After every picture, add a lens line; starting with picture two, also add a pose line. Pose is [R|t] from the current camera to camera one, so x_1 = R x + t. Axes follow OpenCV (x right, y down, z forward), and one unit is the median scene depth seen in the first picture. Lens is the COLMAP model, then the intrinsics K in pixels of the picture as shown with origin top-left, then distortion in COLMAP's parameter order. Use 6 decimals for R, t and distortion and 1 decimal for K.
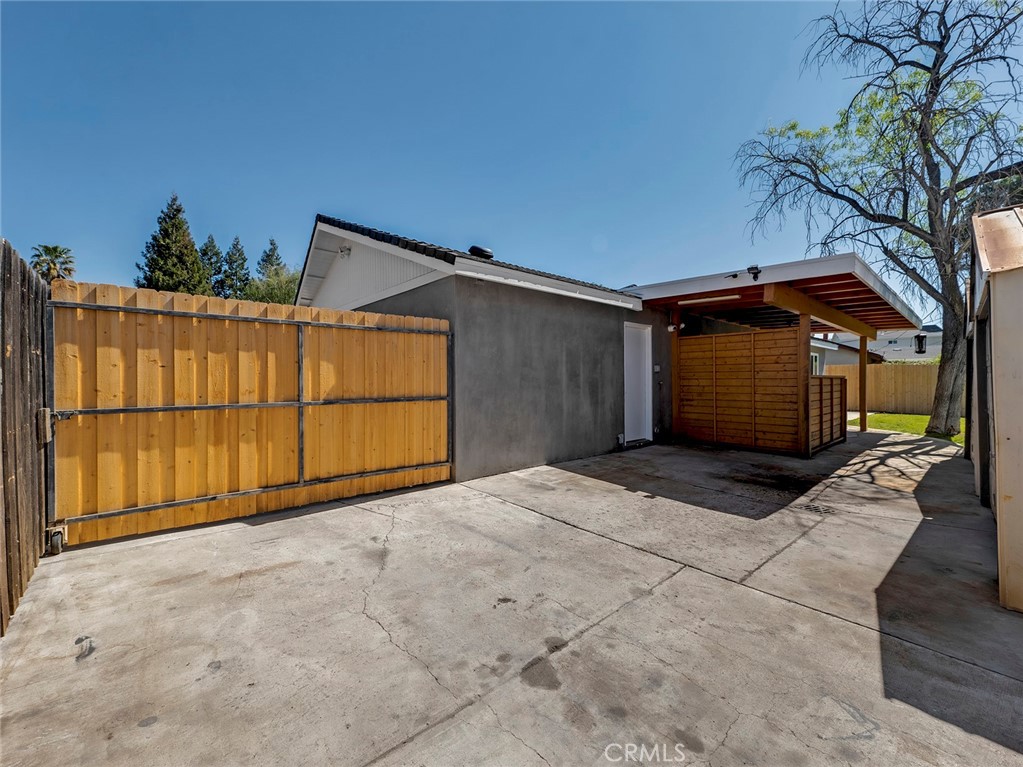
lens RADIAL K [[419.5, 0, 512.2], [0, 419.5, 385.1], [0, 0, 1]] dist [0.001108, 0.000364]
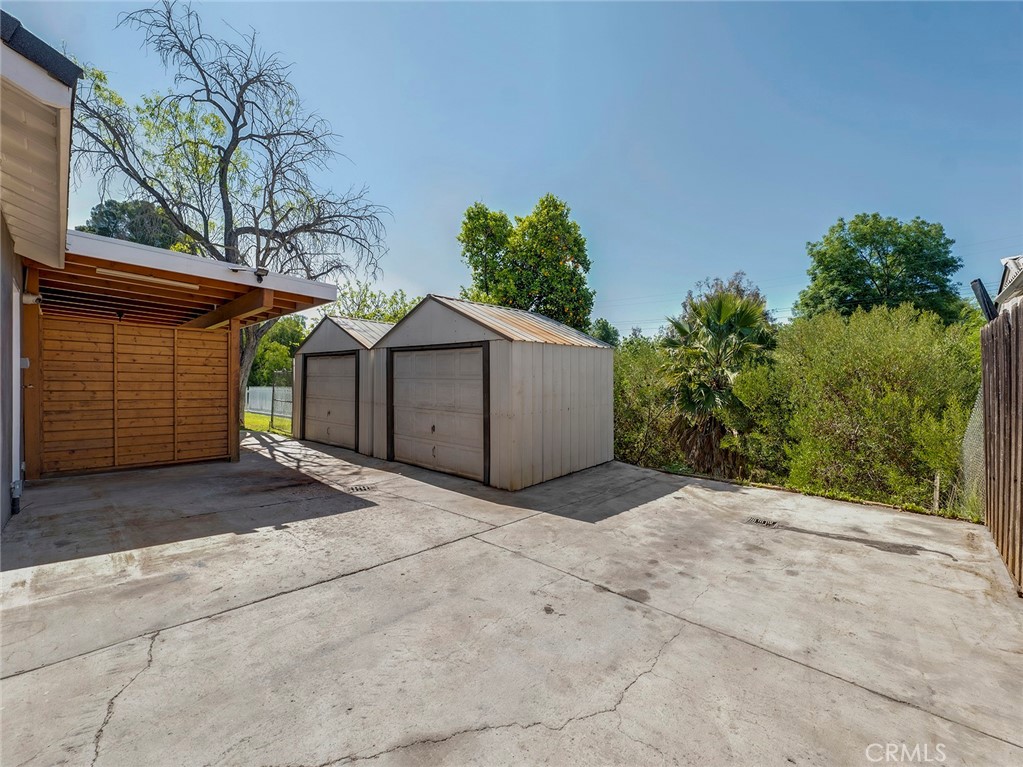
lens RADIAL K [[420.2, 0, 510.8], [0, 420.2, 382.0], [0, 0, 1]] dist [0.002906, 0.000241]
pose [[-0.077032, 0.005145, 0.997015, -0.689136], [-0.000517, 0.999986, -0.005200, -0.022246], [-0.997028, -0.000916, -0.077029, 0.785483]]
